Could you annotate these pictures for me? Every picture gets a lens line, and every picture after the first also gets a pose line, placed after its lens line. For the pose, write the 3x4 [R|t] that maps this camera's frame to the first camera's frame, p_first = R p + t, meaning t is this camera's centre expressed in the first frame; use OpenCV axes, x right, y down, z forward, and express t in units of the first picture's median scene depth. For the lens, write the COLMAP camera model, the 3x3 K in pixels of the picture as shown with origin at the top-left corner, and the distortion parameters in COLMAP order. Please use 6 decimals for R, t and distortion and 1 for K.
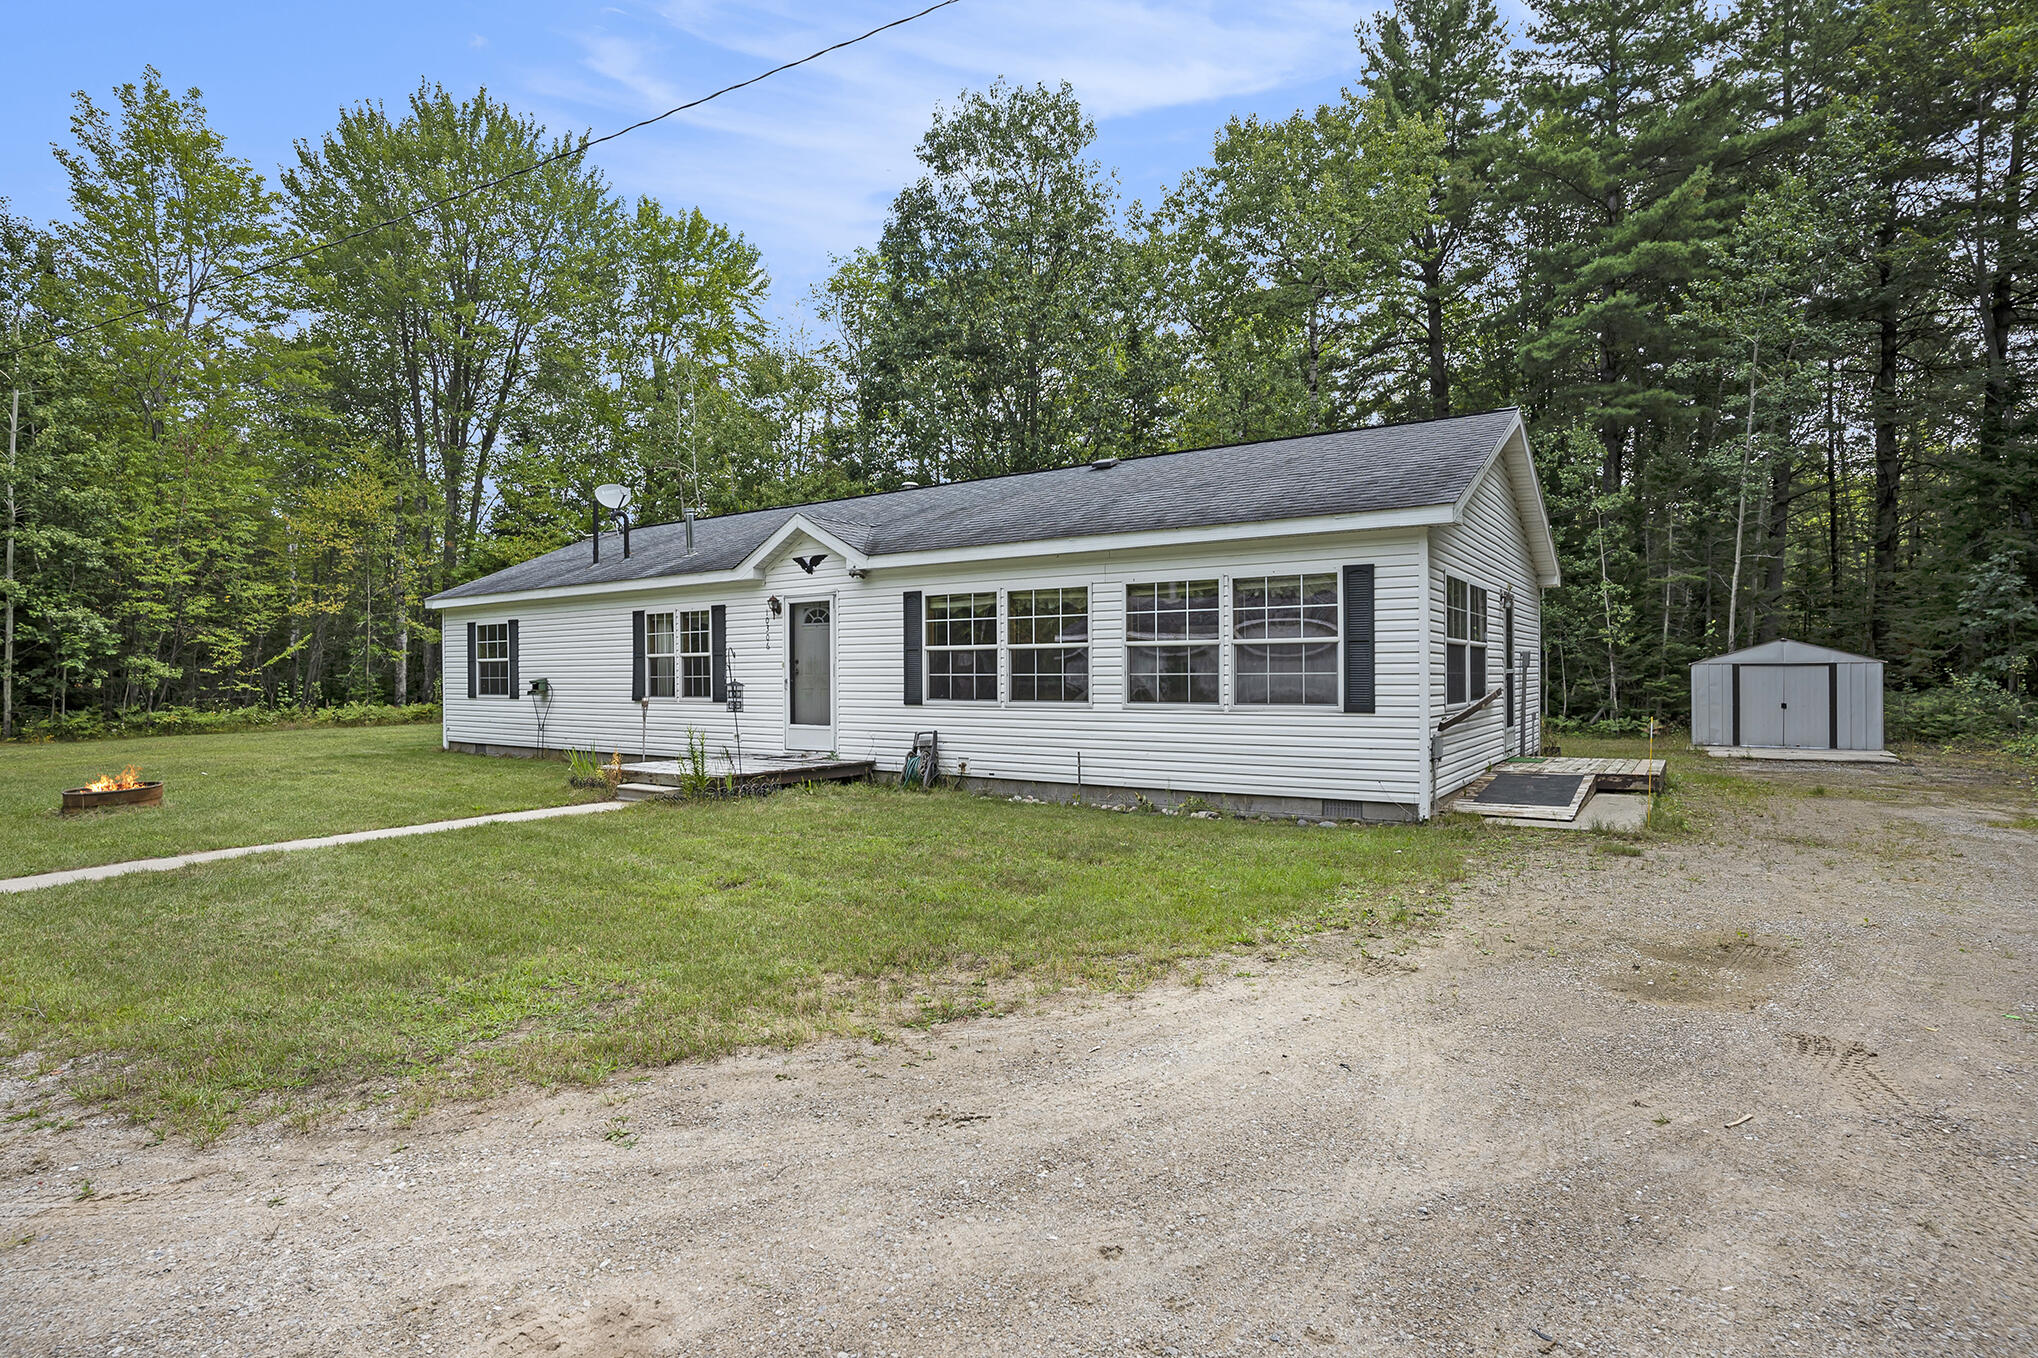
lens RADIAL K [[980.0, 0, 1030.8], [0, 980.0, 681.4], [0, 0, 1]] dist [-0.031469, 0.000770]
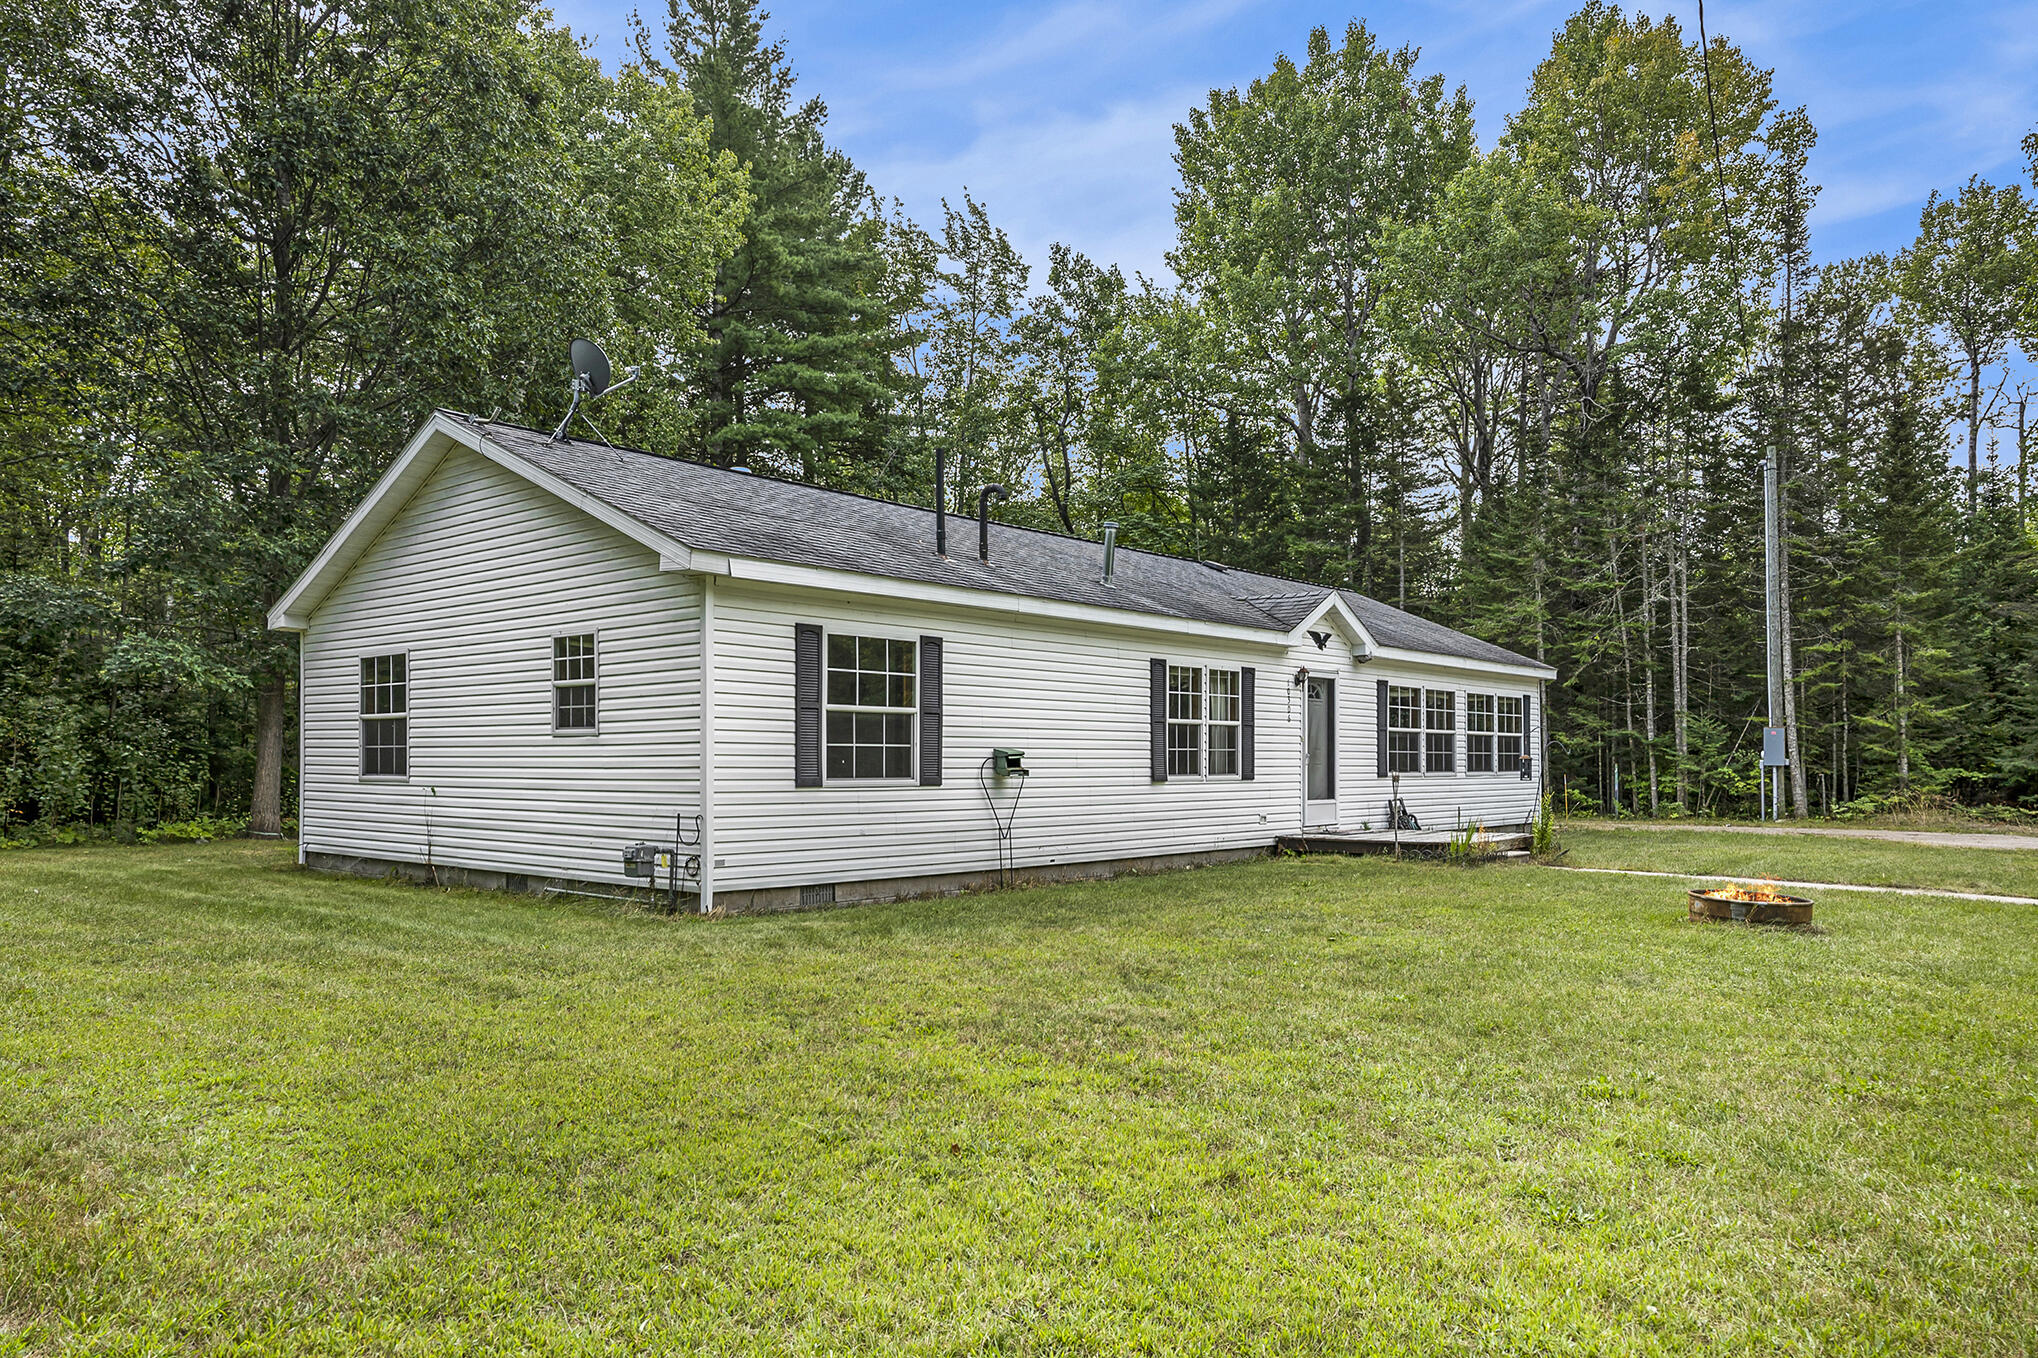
lens RADIAL K [[1407.6, 0, 1019.0], [0, 1407.6, 679.0], [0, 0, 1]] dist [0.001877, 0.000385]
pose [[0.134621, 0.056413, 0.989290, -1.464798], [-0.007309, 0.998407, -0.055938, 0.003064], [-0.990870, 0.000300, 0.134819, 0.960211]]
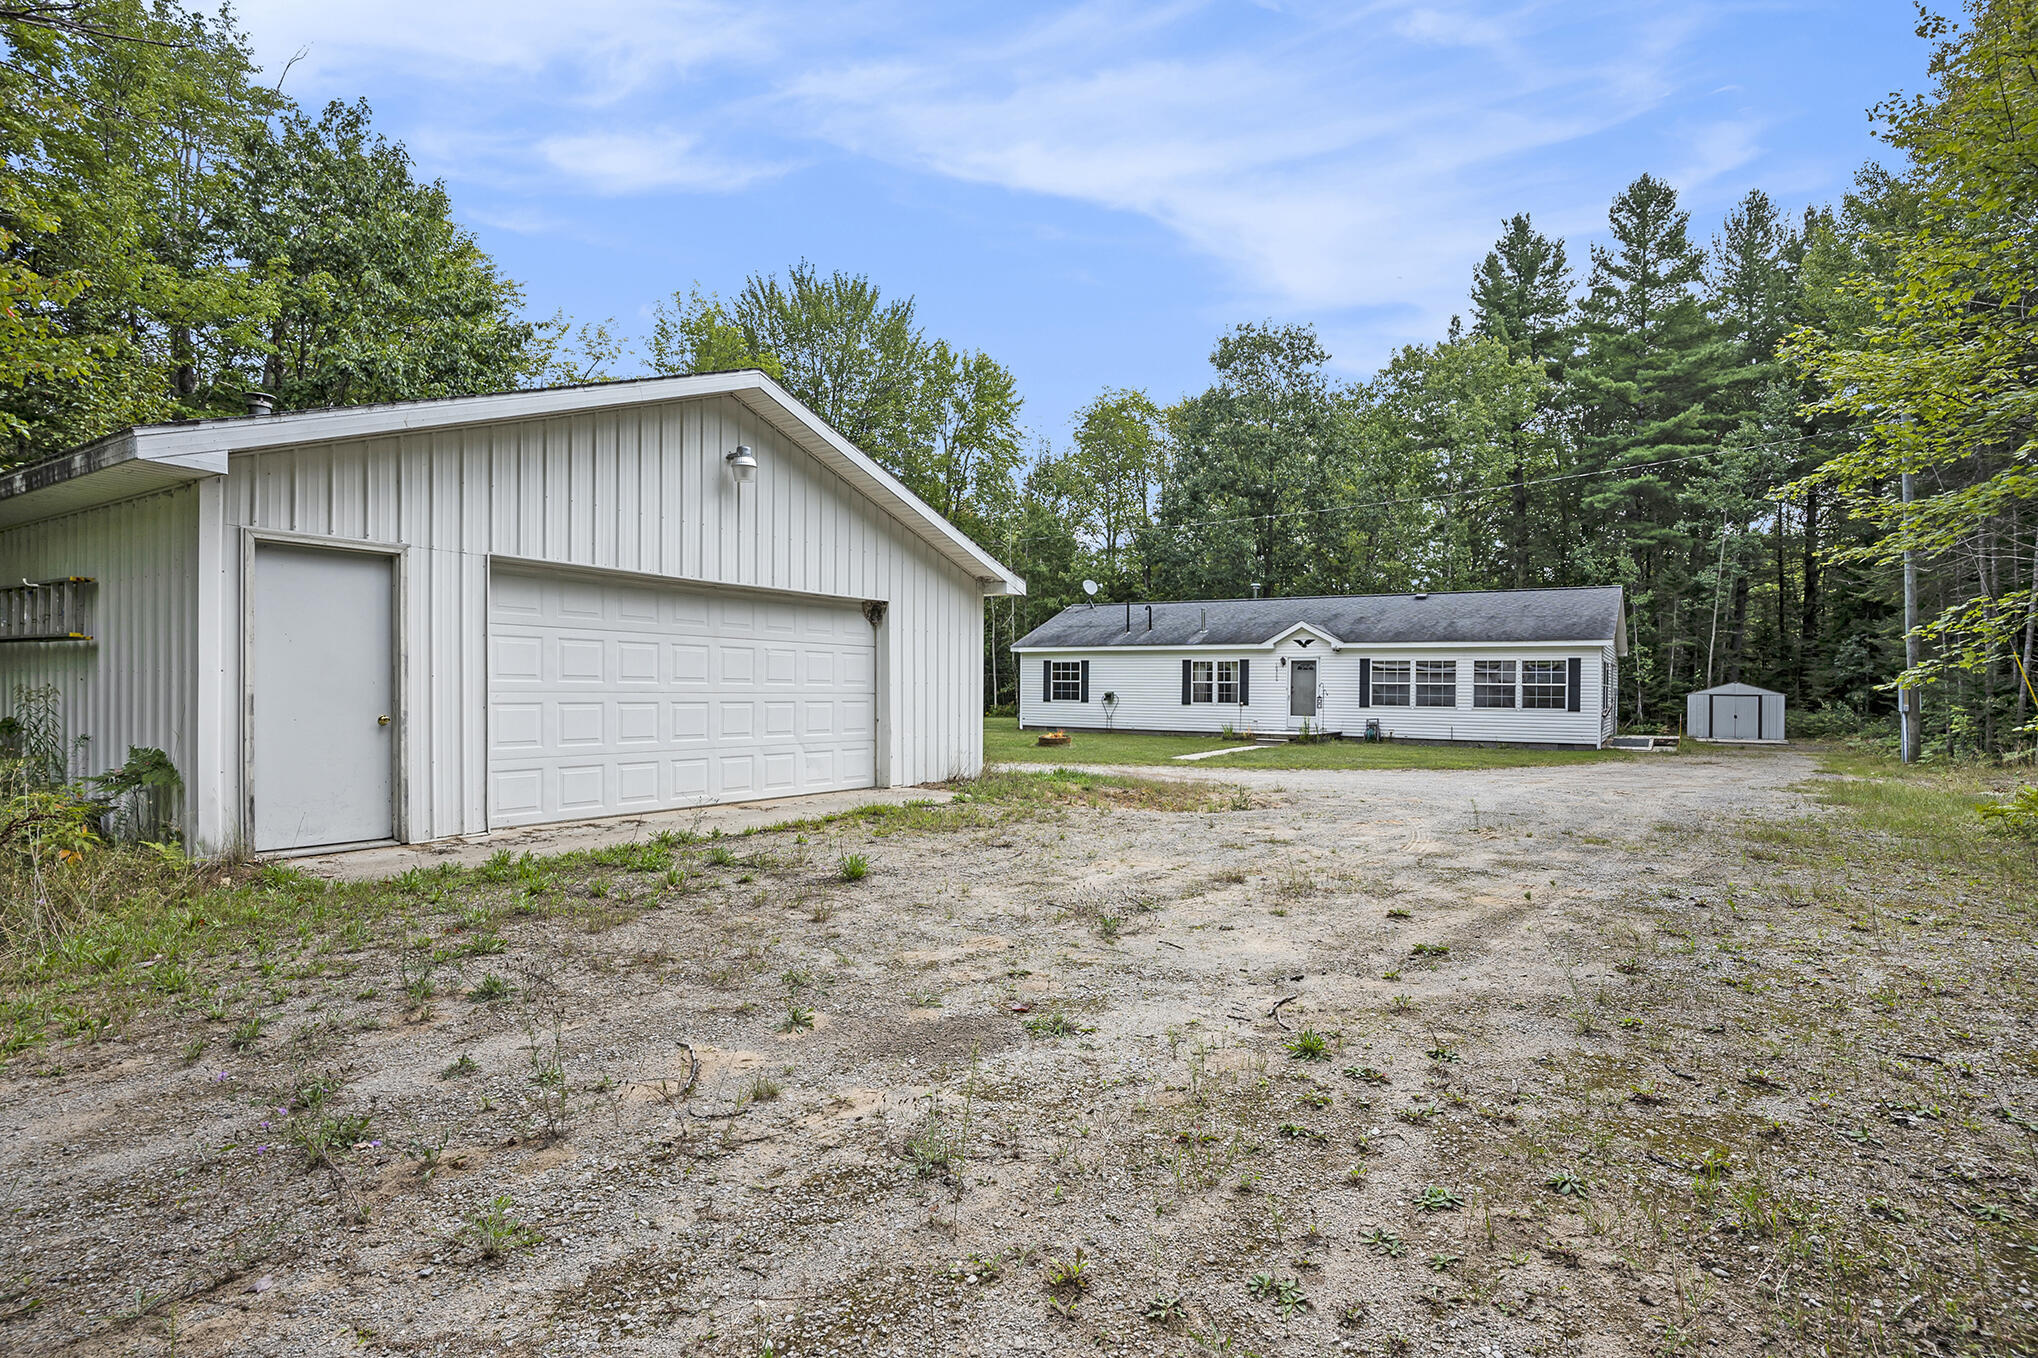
lens RADIAL K [[1017.8, 0, 1027.8], [0, 1017.8, 689.0], [0, 0, 1]] dist [-0.023156, 0.000329]
pose [[0.999398, 0.017046, 0.030213, -0.797511], [-0.016855, 0.999836, -0.006561, 0.008105], [-0.030320, 0.006048, 0.999522, -1.117262]]
